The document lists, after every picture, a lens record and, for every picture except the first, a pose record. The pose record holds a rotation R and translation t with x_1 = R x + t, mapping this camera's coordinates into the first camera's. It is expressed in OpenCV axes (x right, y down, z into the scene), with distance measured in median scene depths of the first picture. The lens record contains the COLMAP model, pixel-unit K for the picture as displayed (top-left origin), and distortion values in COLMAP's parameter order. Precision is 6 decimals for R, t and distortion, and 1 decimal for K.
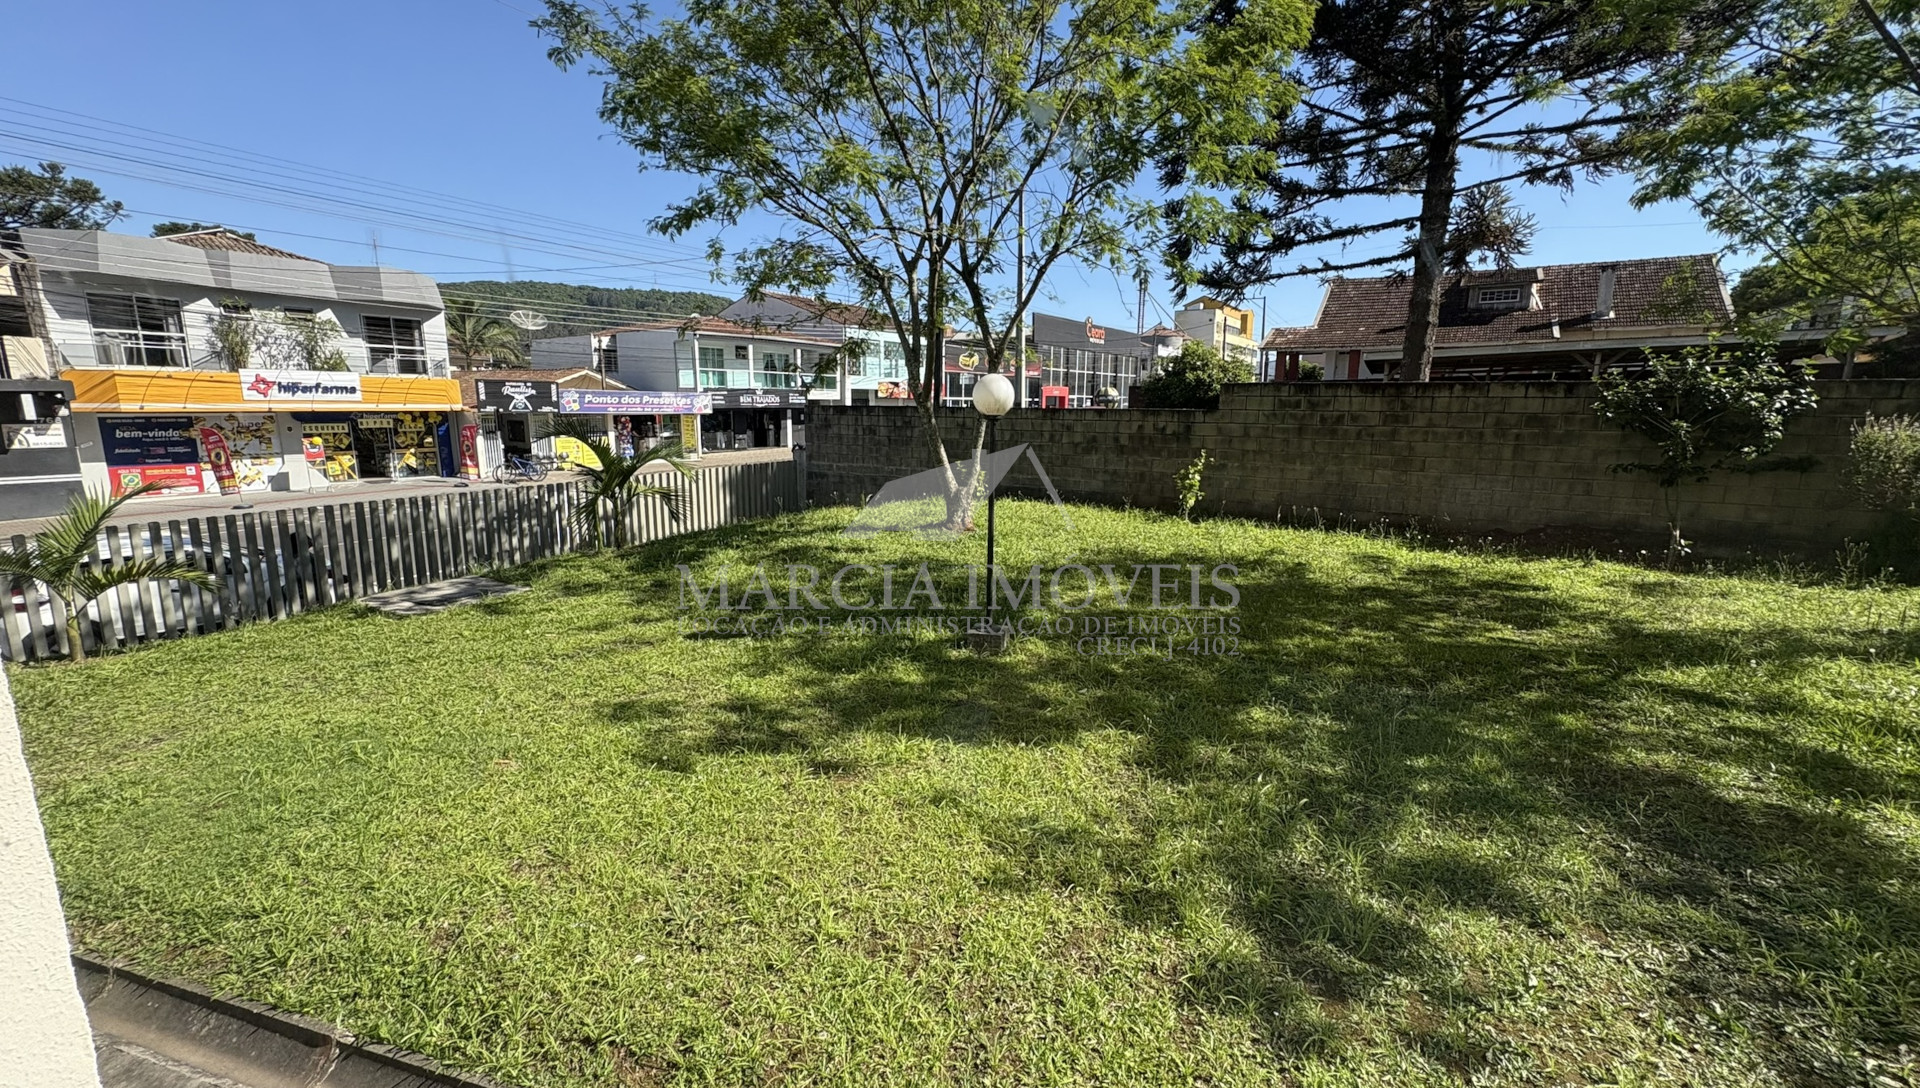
lens RADIAL K [[765.8, 0, 959.8], [0, 765.8, 538.2], [0, 0, 1]] dist [0.000427, 0.000366]
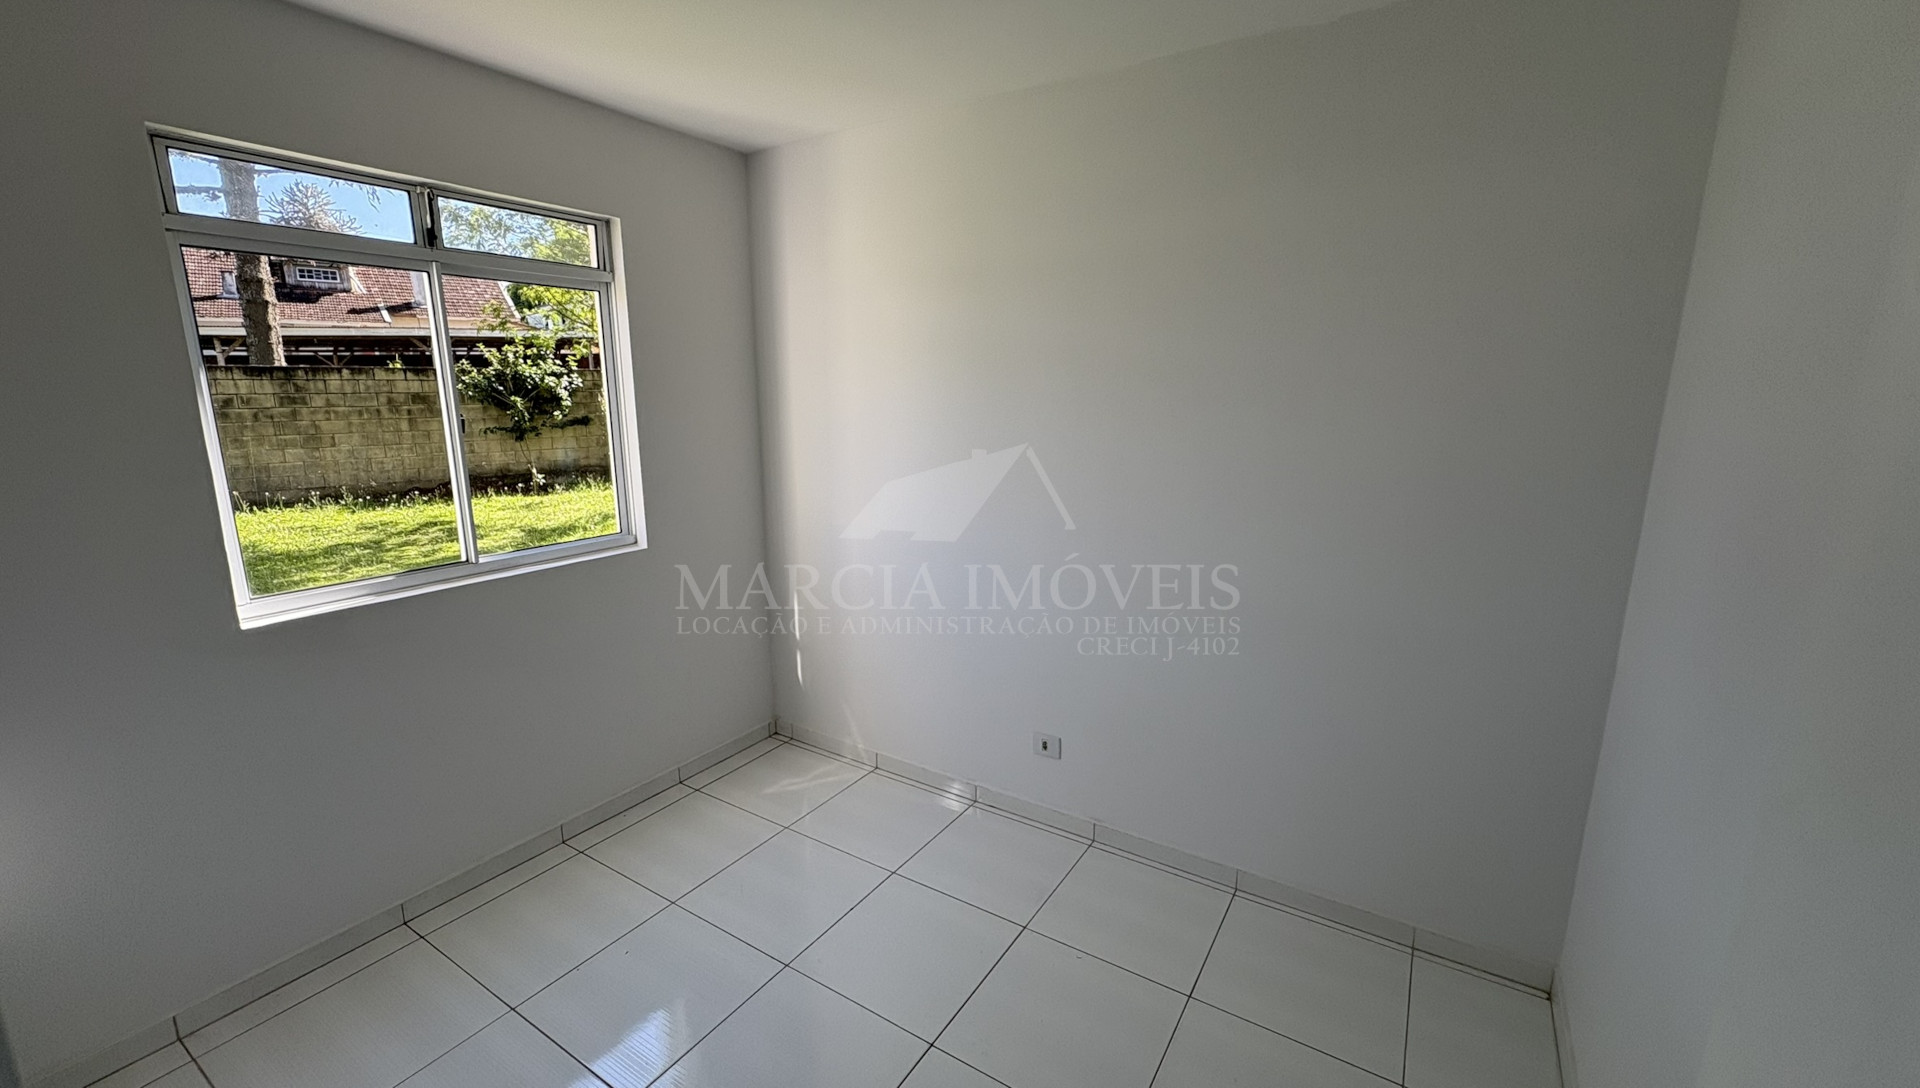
lens RADIAL K [[769.1, 0, 984.9], [0, 769.1, 546.9], [0, 0, 1]] dist [0.000190, 0.000085]
pose [[0.260474, -0.209118, 0.942562, -0.276944], [0.170388, 0.970895, 0.168318, 0.033383], [-0.950327, 0.116759, 0.288524, -0.249561]]
